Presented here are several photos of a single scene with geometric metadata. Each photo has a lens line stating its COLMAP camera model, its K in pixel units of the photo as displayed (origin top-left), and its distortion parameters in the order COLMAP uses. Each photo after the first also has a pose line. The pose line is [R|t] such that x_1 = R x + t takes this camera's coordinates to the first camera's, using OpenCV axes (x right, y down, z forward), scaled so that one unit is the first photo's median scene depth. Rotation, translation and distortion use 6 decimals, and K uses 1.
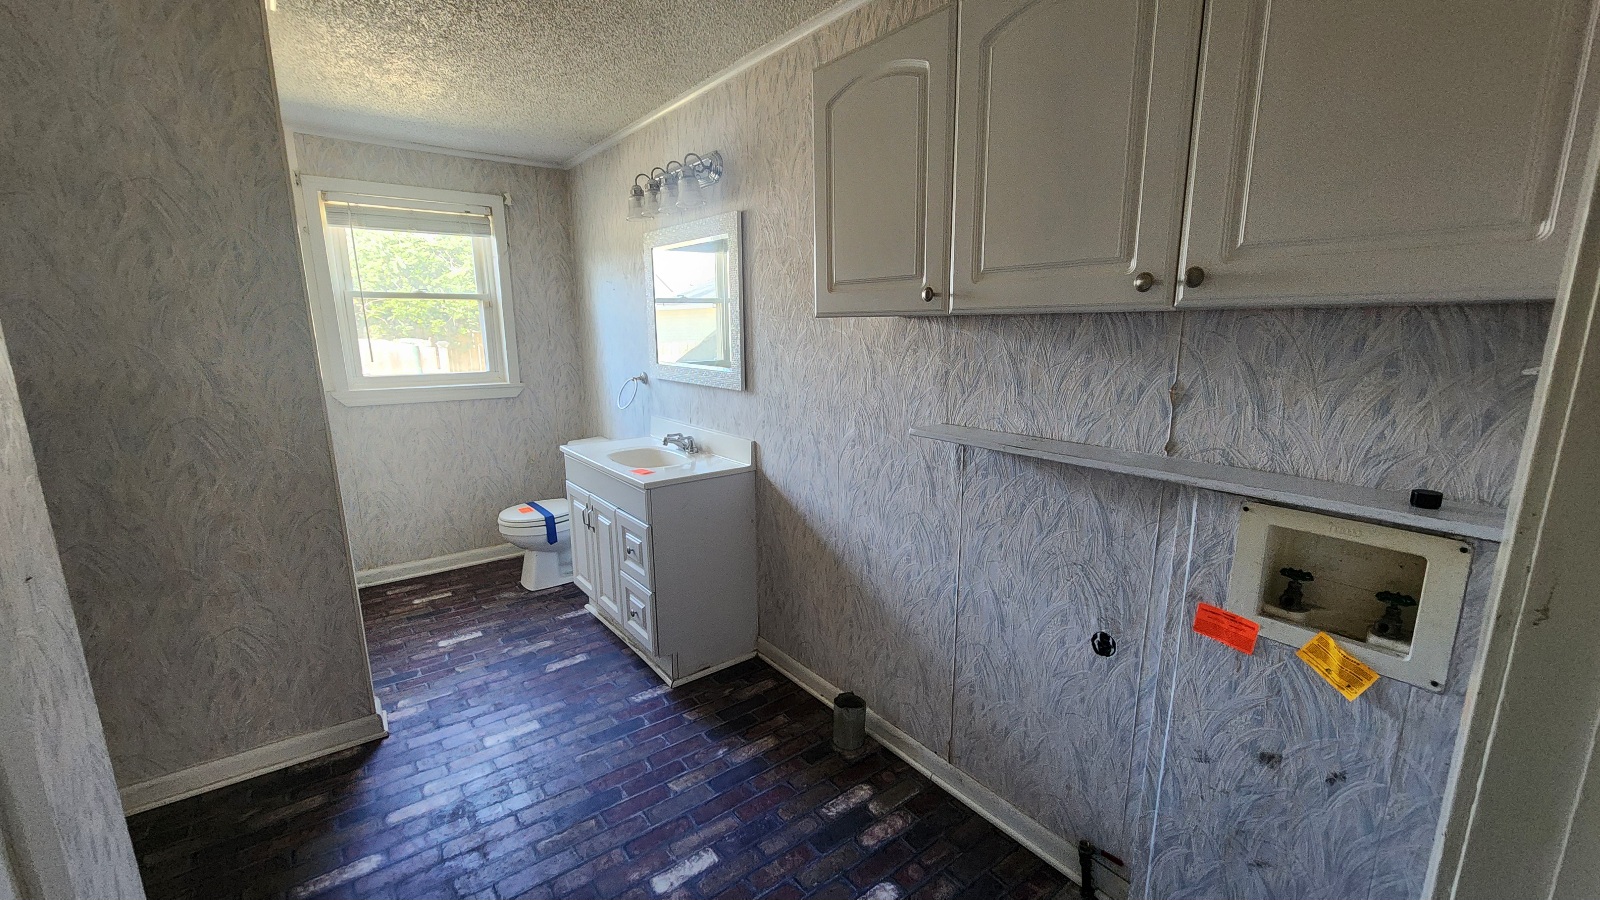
lens RADIAL K [[651.2, 0, 798.1], [0, 651.2, 456.1], [0, 0, 1]] dist [0.004387, -0.002610]
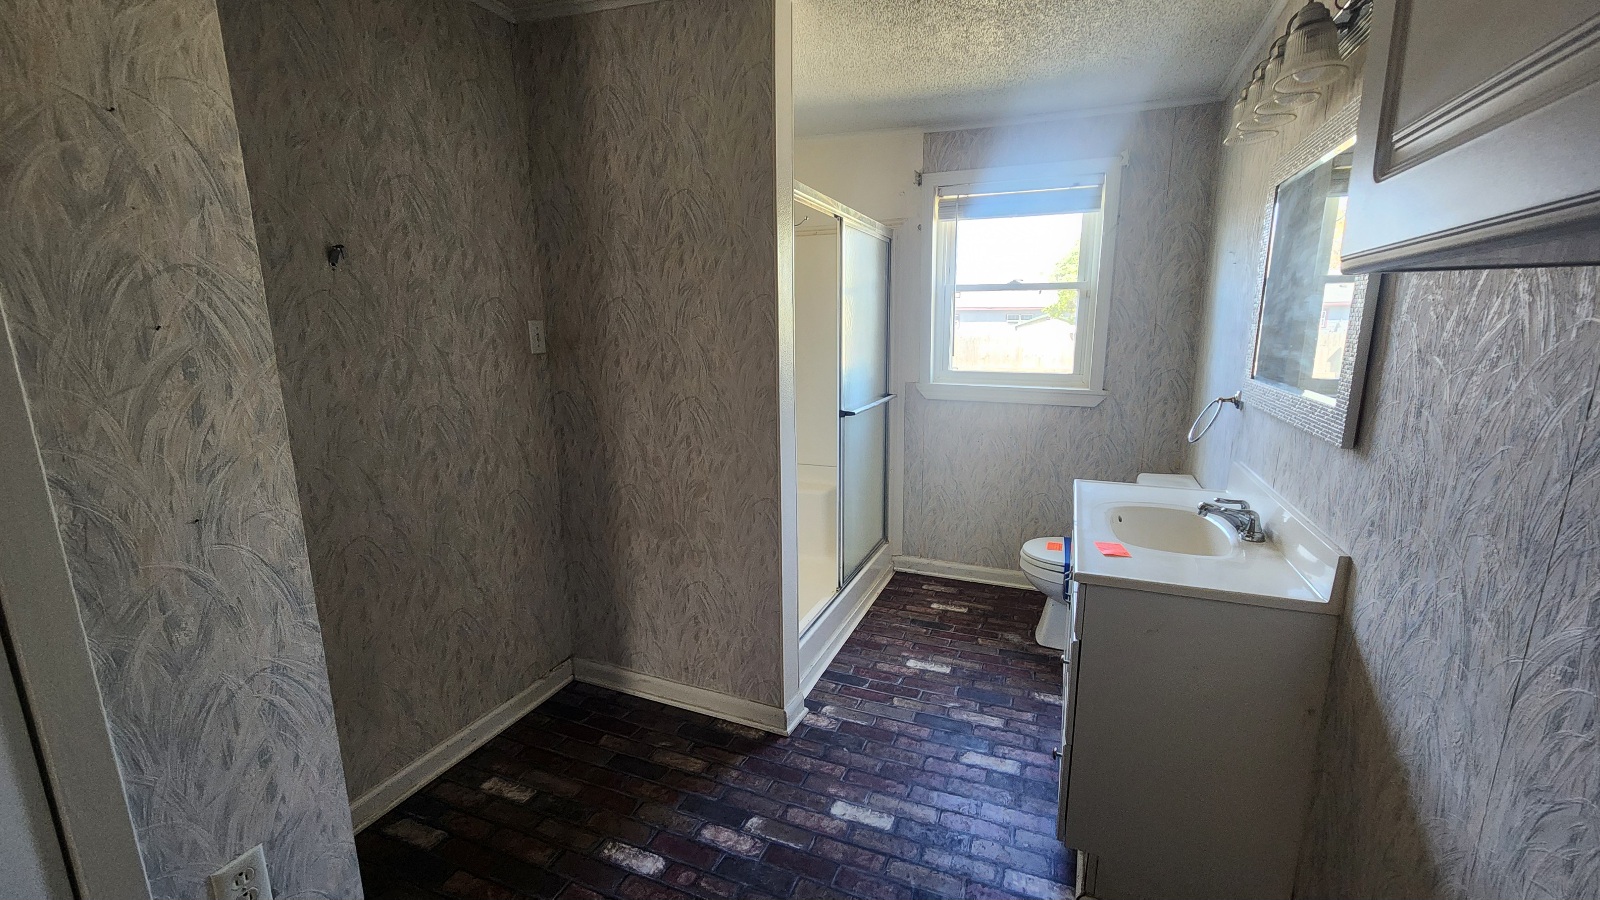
lens RADIAL K [[651.2, 0, 806.6], [0, 651.2, 457.4], [0, 0, 1]] dist [0.004387, -0.002610]
pose [[0.515186, 0.175185, -0.838984, 0.095009], [-0.171027, 0.980214, 0.099654, -0.060399], [0.839841, 0.092148, 0.534954, 0.333486]]
